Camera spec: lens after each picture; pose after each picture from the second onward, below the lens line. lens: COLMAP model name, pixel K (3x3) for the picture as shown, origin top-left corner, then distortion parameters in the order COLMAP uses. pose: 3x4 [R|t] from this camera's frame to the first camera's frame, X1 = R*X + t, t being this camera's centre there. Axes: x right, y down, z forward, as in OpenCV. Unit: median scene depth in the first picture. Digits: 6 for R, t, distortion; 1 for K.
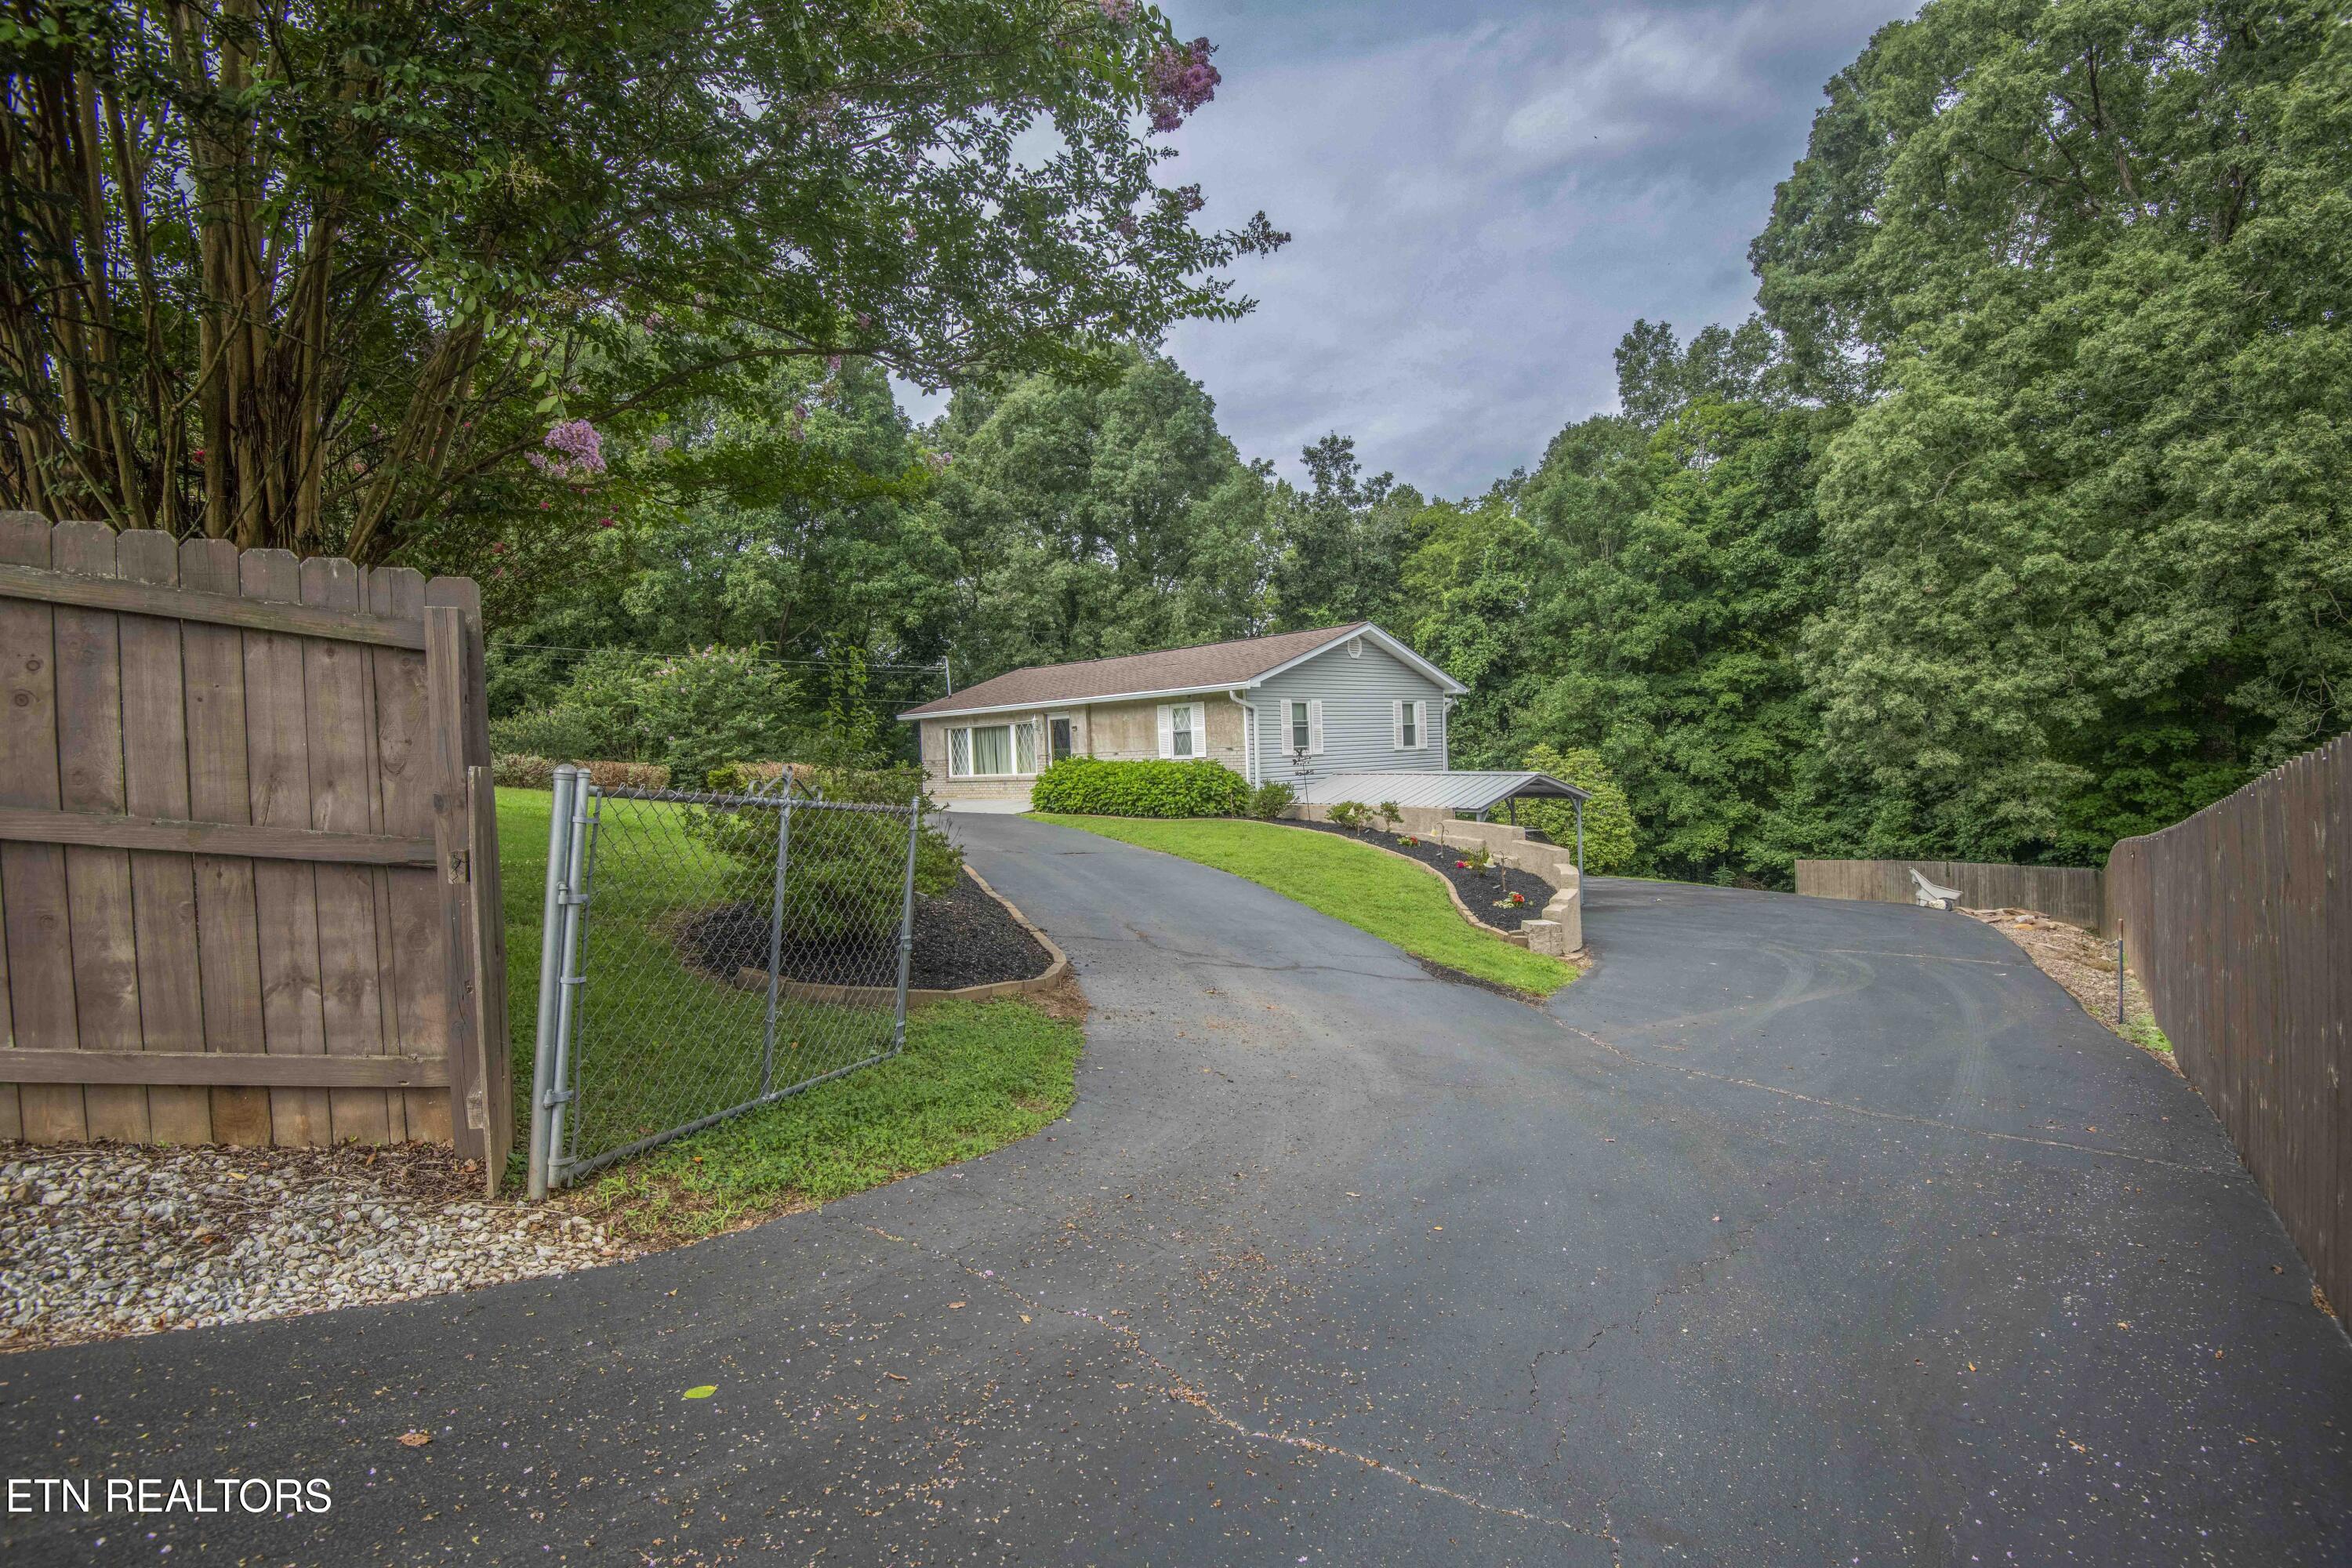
lens RADIAL K [[1086.6, 0, 1182.7], [0, 1086.6, 782.6], [0, 0, 1]] dist [-0.008198, -0.024989]
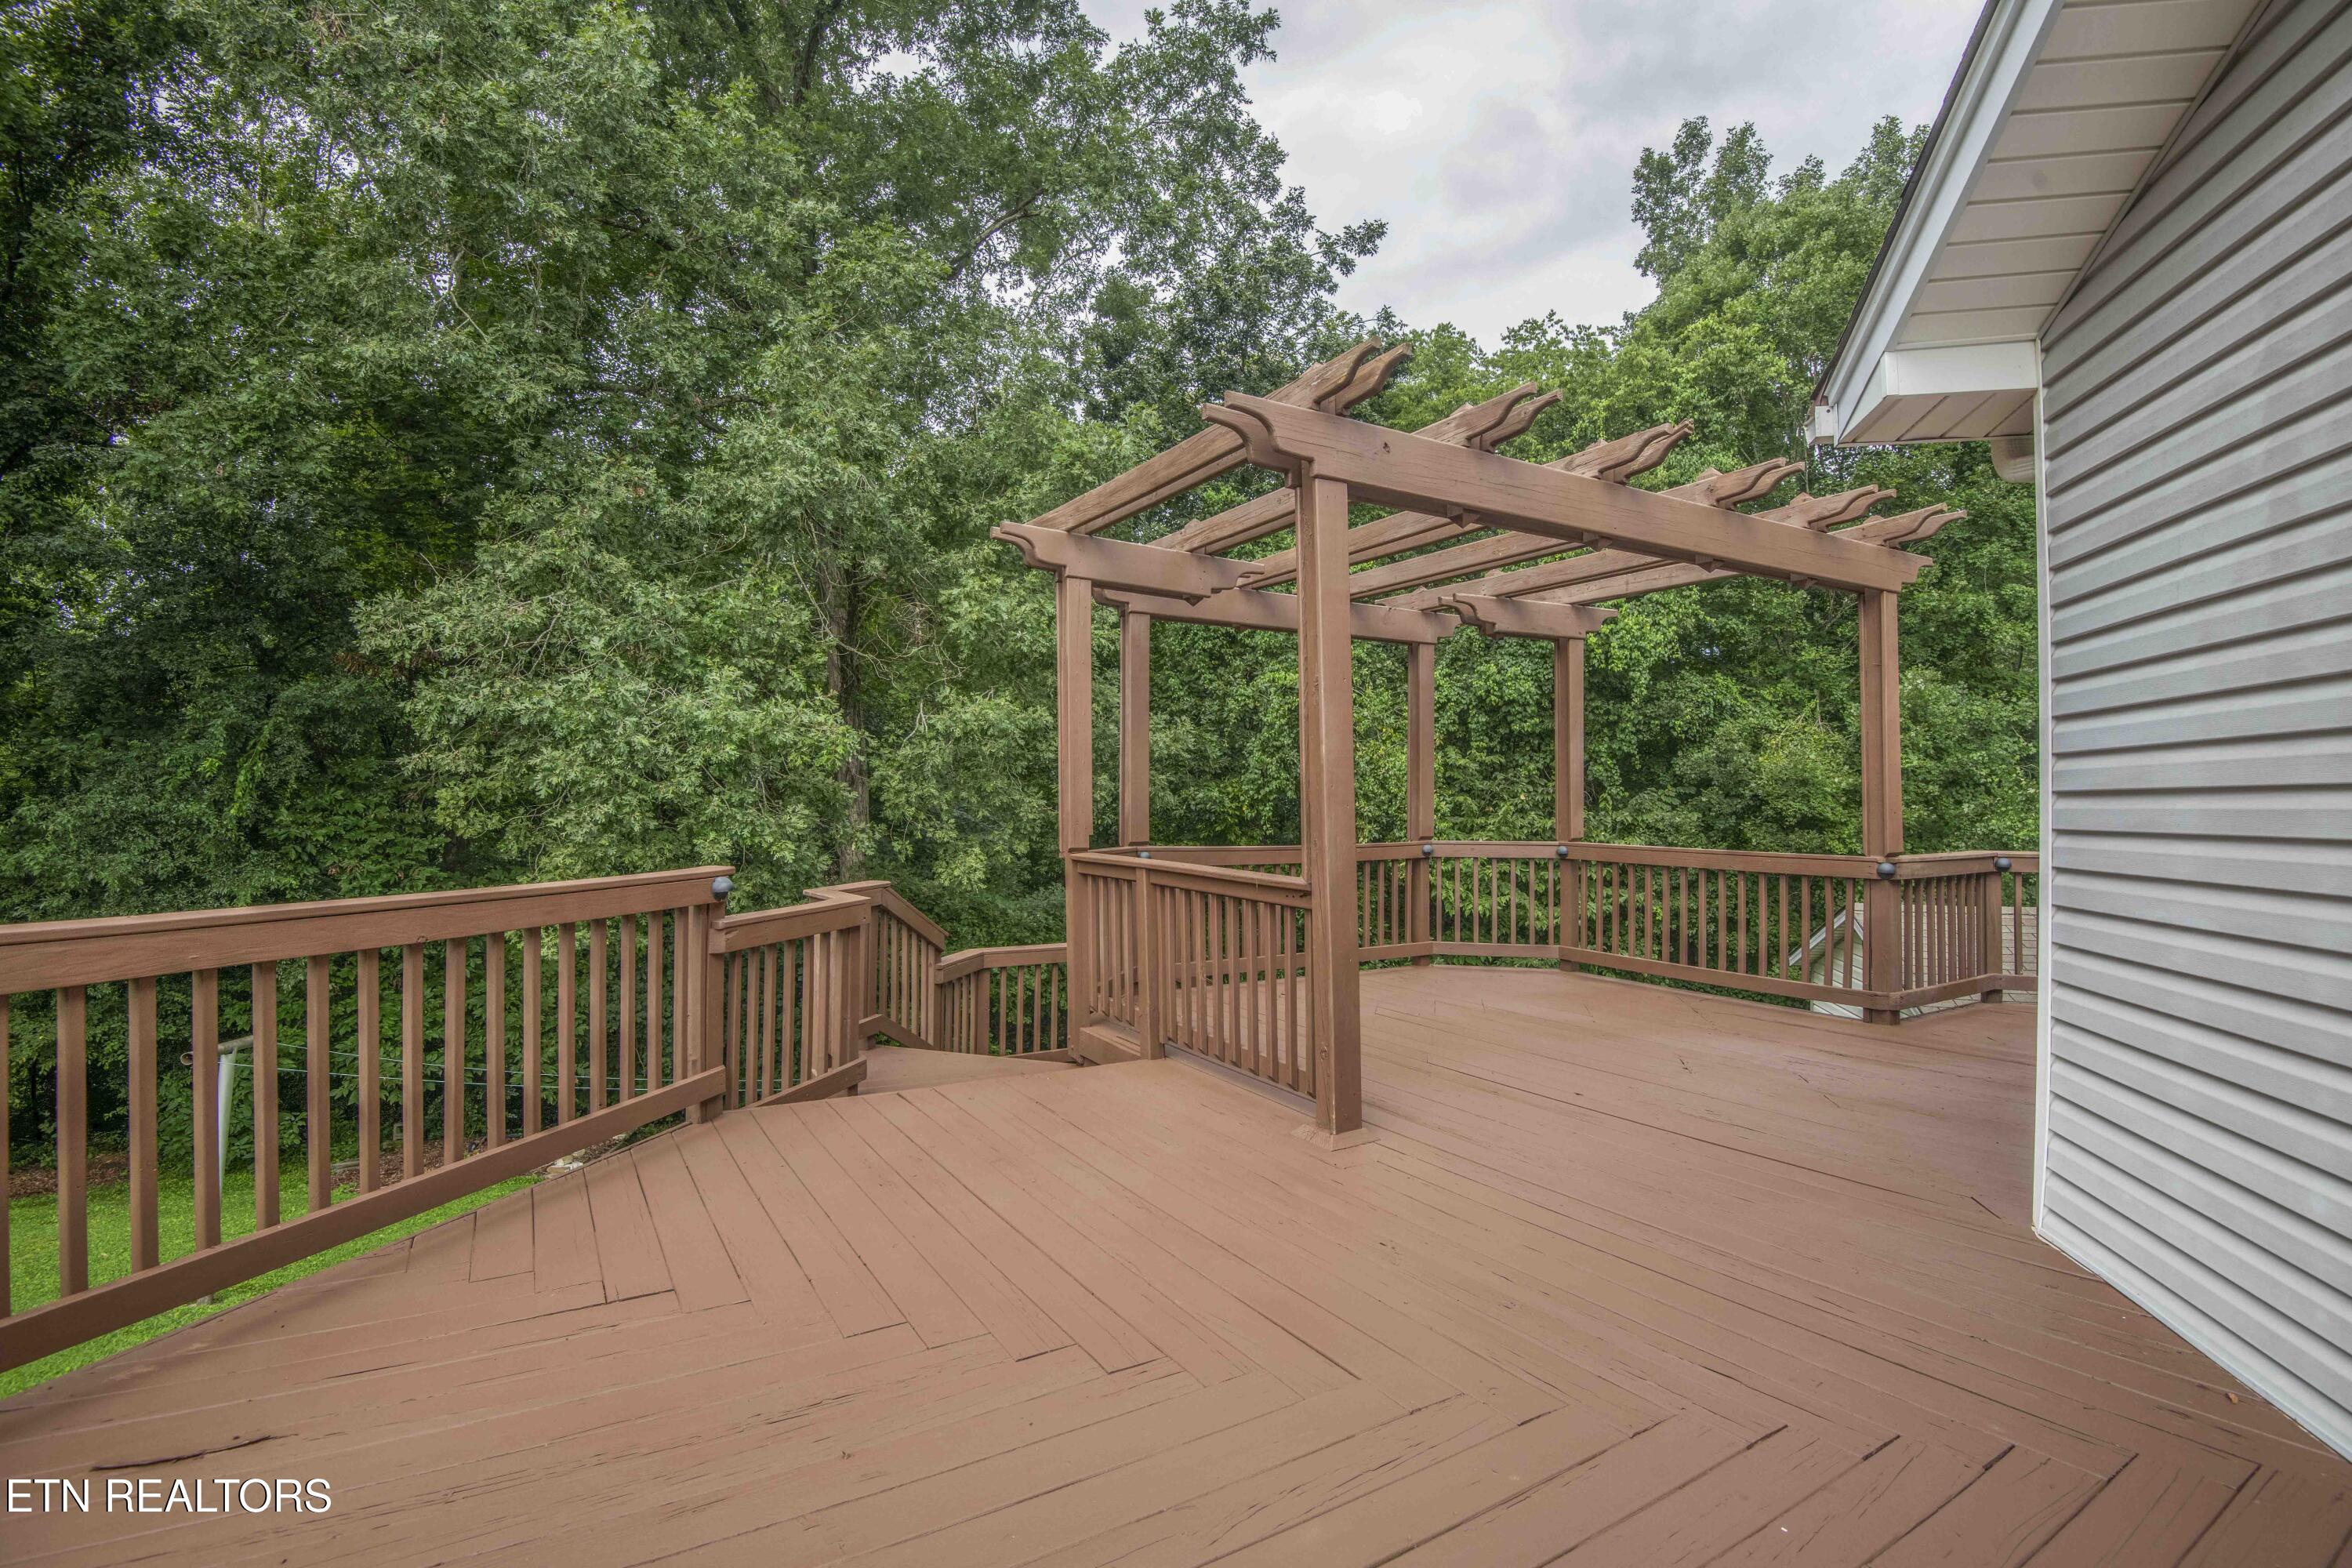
lens RADIAL K [[1084.5, 0, 1180.5], [0, 1084.5, 783.7], [0, 0, 1]] dist [0.003053, -0.037090]
pose [[0.863814, 0.057478, 0.500522, -0.122885], [-0.030227, 0.997594, -0.062392, -0.018215], [-0.502904, 0.038766, 0.863473, 0.798414]]
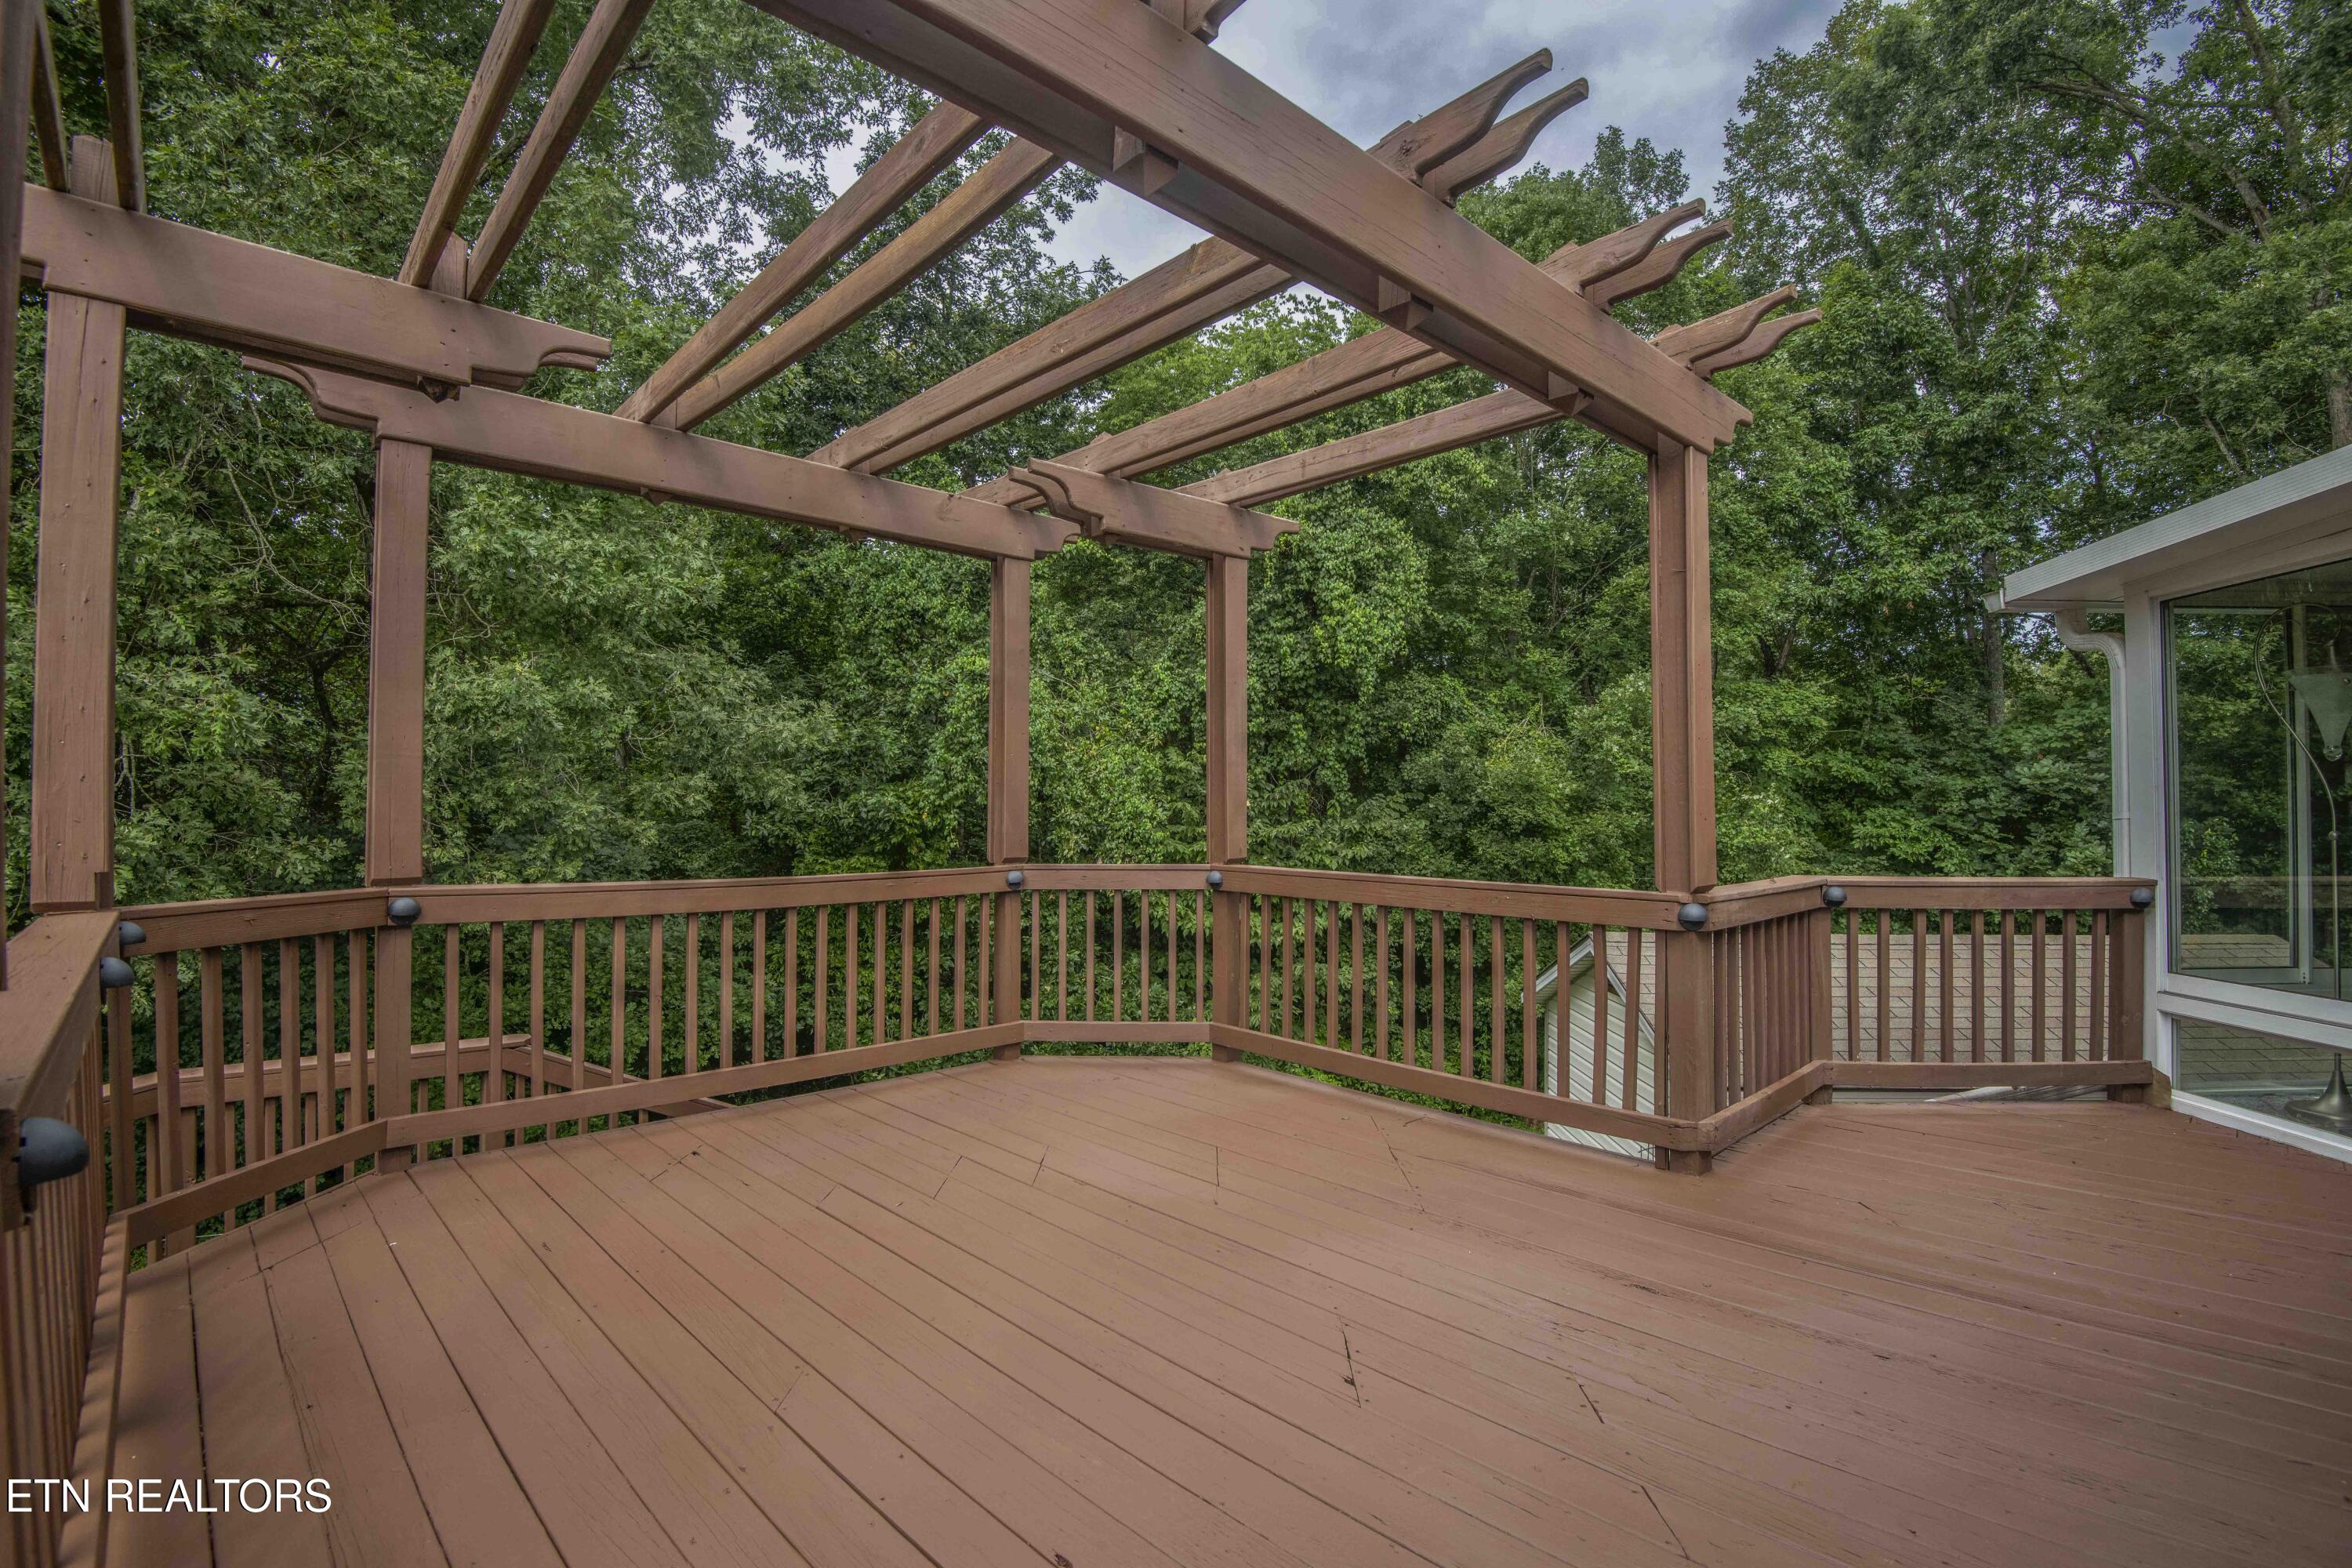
lens RADIAL K [[1084.5, 0, 1180.5], [0, 1084.5, 783.7], [0, 0, 1]] dist [0.003053, -0.037090]
pose [[0.734610, 0.065060, 0.675364, -0.063581], [-0.018911, 0.996969, -0.075471, -0.021414], [-0.678226, 0.042670, 0.733613, 0.835895]]
